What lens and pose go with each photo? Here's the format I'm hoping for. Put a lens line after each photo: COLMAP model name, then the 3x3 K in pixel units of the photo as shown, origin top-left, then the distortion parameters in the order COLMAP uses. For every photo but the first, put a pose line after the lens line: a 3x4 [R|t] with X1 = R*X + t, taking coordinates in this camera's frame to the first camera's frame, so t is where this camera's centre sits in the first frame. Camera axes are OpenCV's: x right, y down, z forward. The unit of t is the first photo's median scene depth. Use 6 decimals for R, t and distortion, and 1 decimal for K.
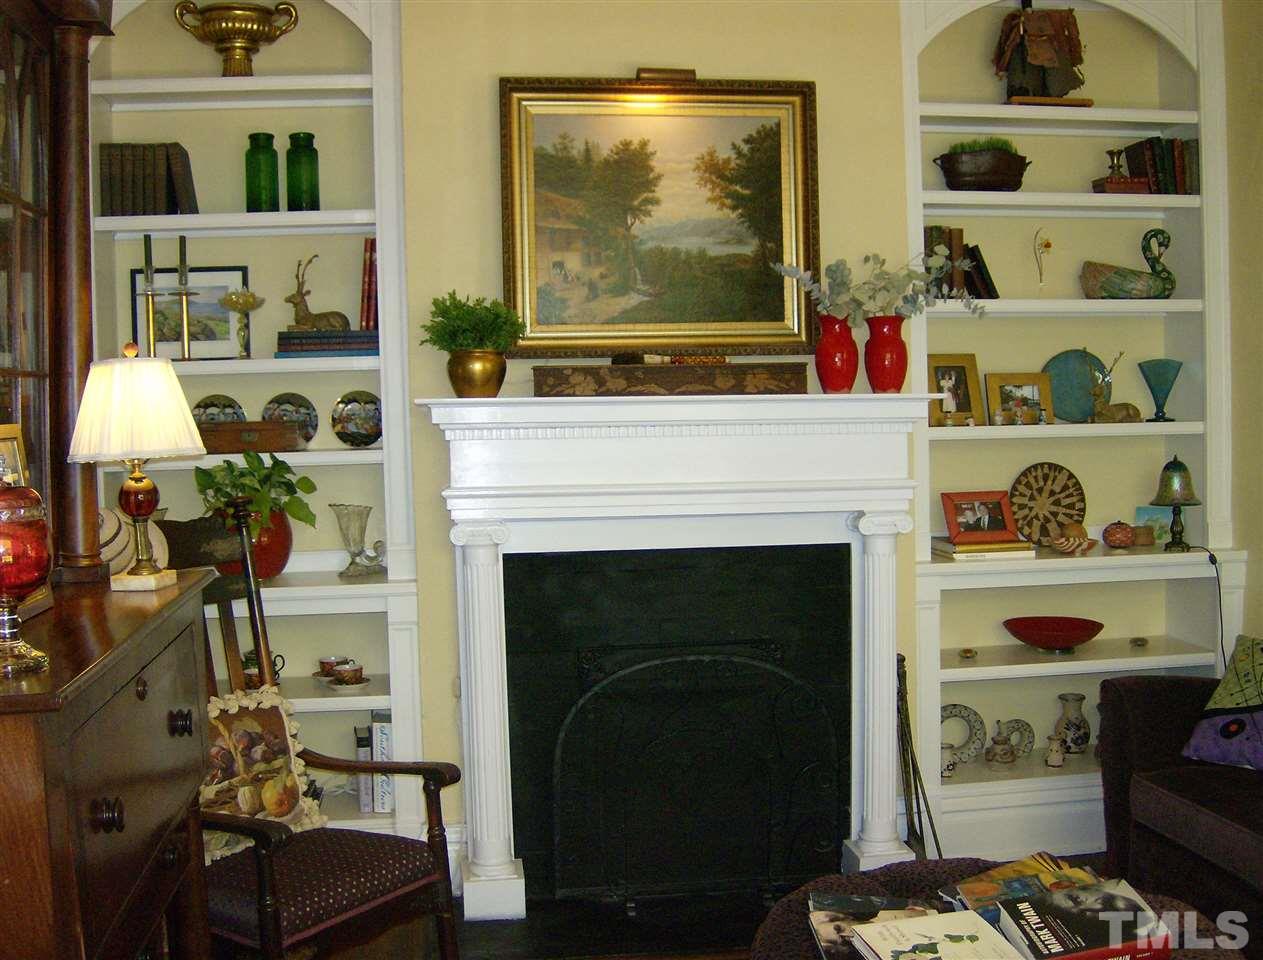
lens RADIAL K [[1390.2, 0, 629.3], [0, 1390.2, 476.9], [0, 0, 1]] dist [-0.152890, 0.000000]
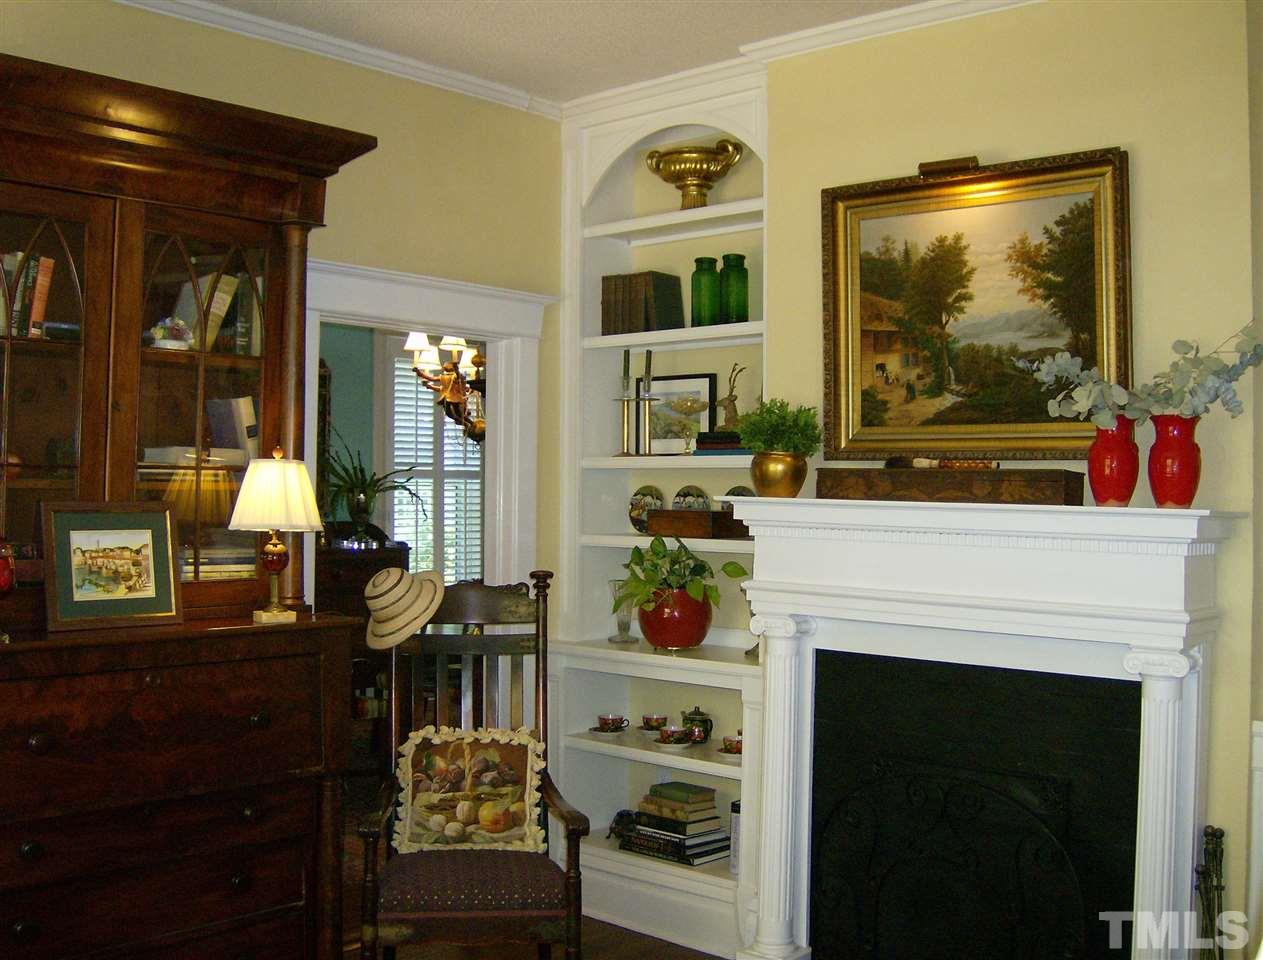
lens RADIAL K [[1390.2, 0, 636.7], [0, 1390.2, 479.3], [0, 0, 1]] dist [-0.152890, 0.000000]
pose [[0.647106, 0.025052, -0.761988, 0.596619], [-0.068267, 0.997349, -0.025185, -0.034633], [0.759337, 0.068316, 0.647101, 0.222226]]
